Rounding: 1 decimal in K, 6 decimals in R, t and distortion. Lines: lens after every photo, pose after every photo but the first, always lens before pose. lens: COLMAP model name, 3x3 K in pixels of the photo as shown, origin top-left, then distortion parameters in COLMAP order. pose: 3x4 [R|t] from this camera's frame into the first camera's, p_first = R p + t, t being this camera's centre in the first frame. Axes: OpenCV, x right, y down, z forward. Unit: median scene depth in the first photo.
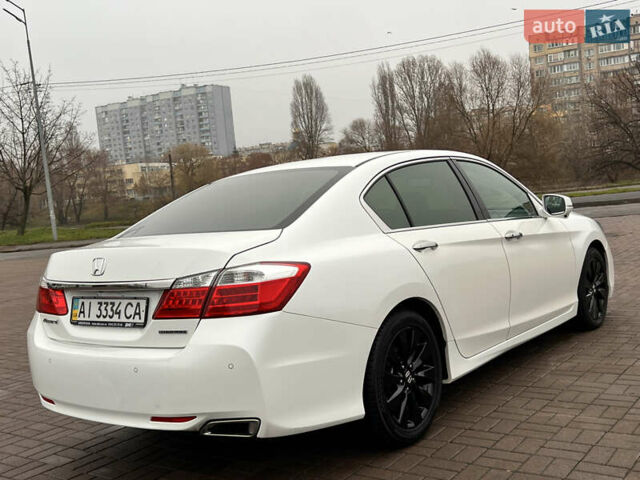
lens RADIAL K [[732.1, 0, 332.5], [0, 732.1, 242.2], [0, 0, 1]] dist [0.132844, -0.329200]
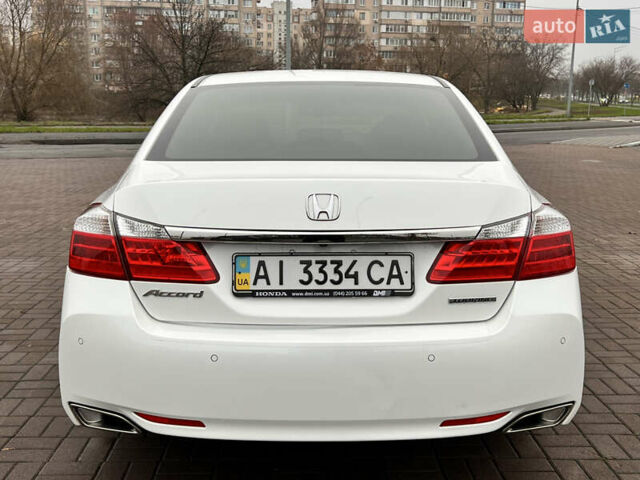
lens RADIAL K [[732.1, 0, 332.5], [0, 732.1, 242.2], [0, 0, 1]] dist [0.132844, -0.329200]
pose [[0.790982, -0.017830, 0.611579, -0.672331], [-0.035391, 0.996568, 0.074826, 0.015020], [-0.610814, -0.080831, 0.787637, 0.463884]]
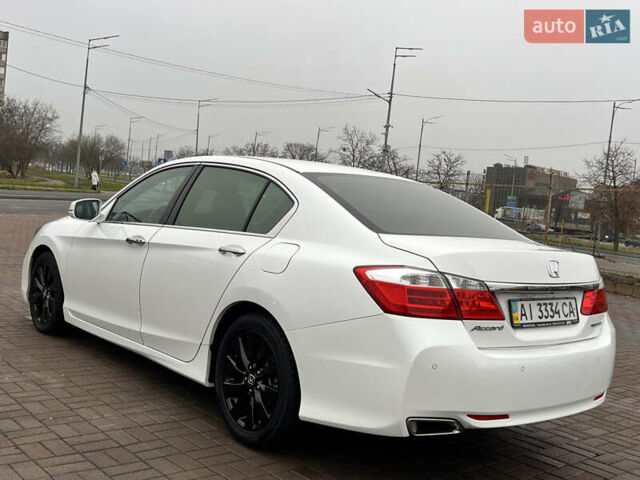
lens RADIAL K [[732.1, 0, 332.5], [0, 732.1, 242.2], [0, 0, 1]] dist [0.132844, -0.329200]
pose [[0.205726, 0.057196, 0.976937, -1.335991], [-0.044535, 0.997803, -0.049040, 0.057778], [-0.977596, -0.033419, 0.207822, 1.040645]]
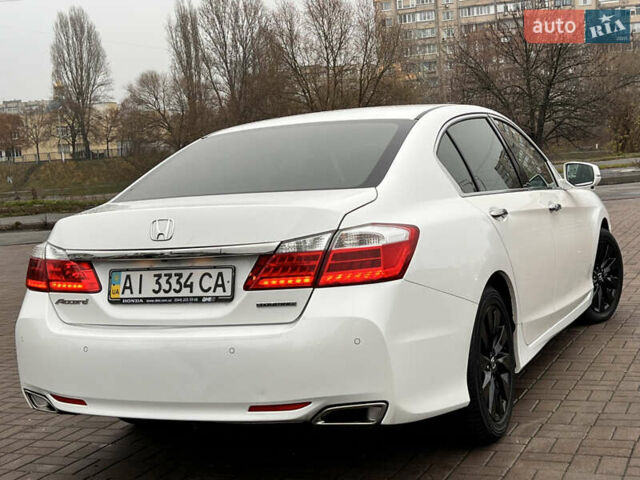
lens RADIAL K [[988.9, 0, 320.0], [0, 988.9, 240.0], [0, 0, 1]] dist [0.240168, -1.005290]
pose [[0.977431, 0.002547, 0.211239, -0.360979], [-0.002134, 0.999995, -0.002182, 0.044095], [-0.211243, 0.001682, 0.977432, -0.108069]]
